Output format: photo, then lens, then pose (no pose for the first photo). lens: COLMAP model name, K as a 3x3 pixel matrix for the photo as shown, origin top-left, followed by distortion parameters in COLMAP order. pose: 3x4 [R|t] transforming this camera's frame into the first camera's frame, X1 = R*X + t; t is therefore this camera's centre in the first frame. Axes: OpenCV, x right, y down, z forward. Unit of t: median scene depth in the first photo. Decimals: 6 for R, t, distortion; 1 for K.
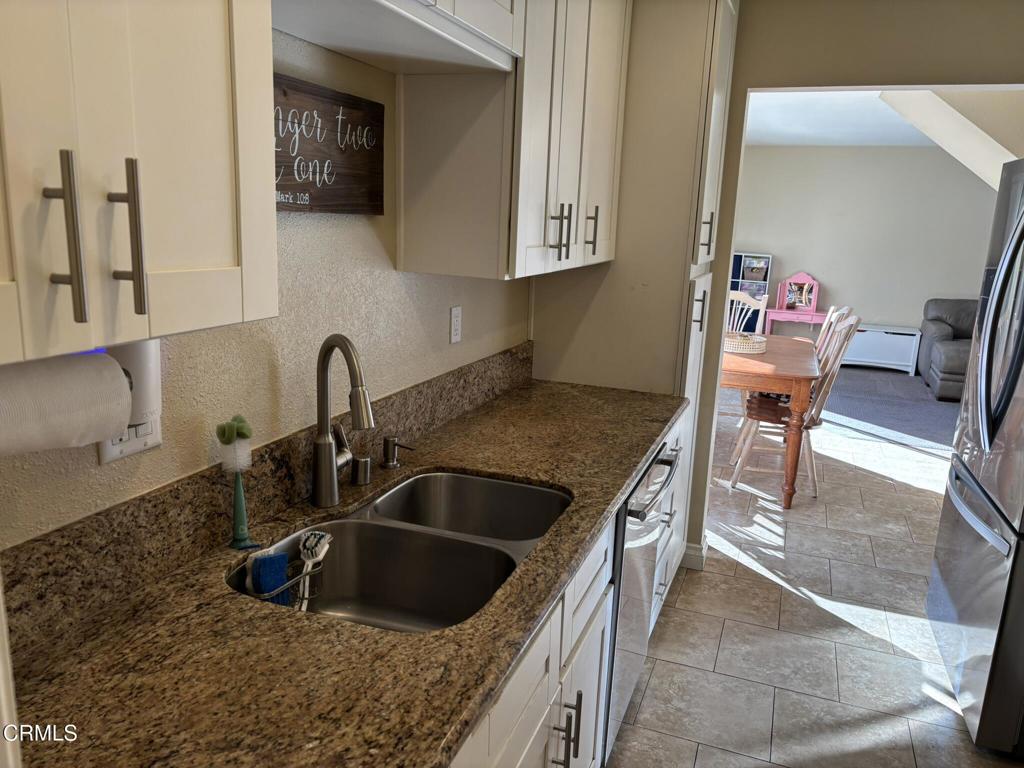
lens RADIAL K [[770.0, 0, 520.1], [0, 770.0, 397.3], [0, 0, 1]] dist [0.043877, -0.051111]
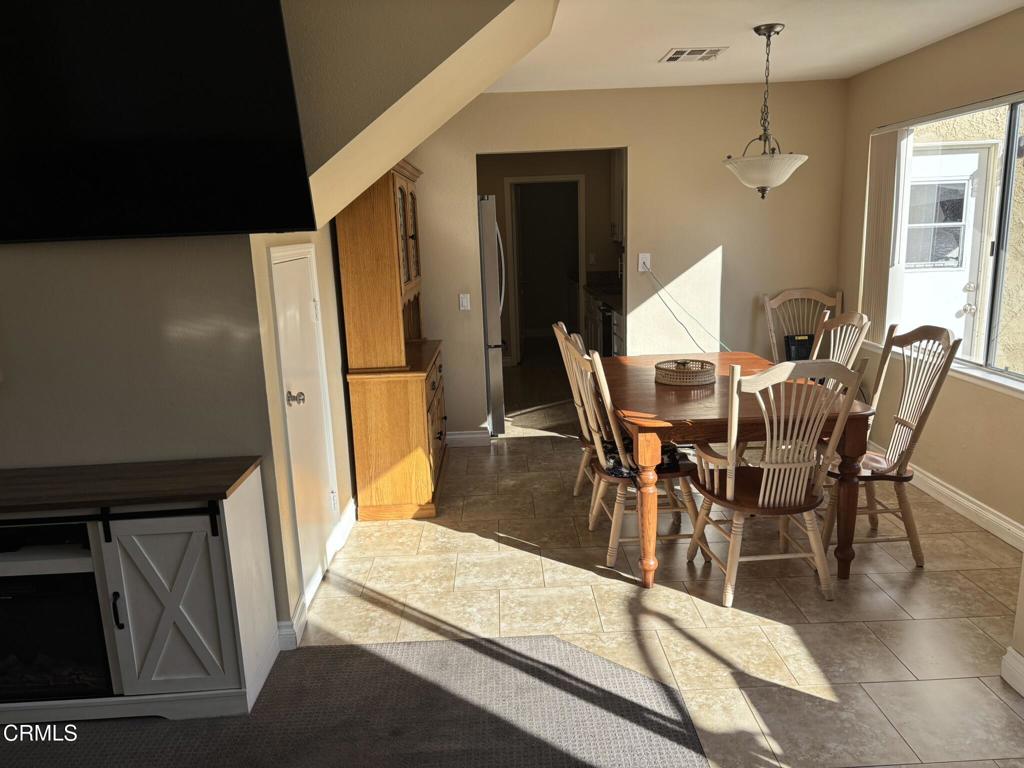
lens RADIAL K [[766.3, 0, 512.4], [0, 766.3, 392.8], [0, 0, 1]] dist [0.026852, -0.008431]
pose [[-0.930856, 0.068844, -0.358843, 0.940458], [-0.081948, 0.917736, 0.388645, -0.436905], [0.356079, 0.391179, -0.848638, 2.056370]]
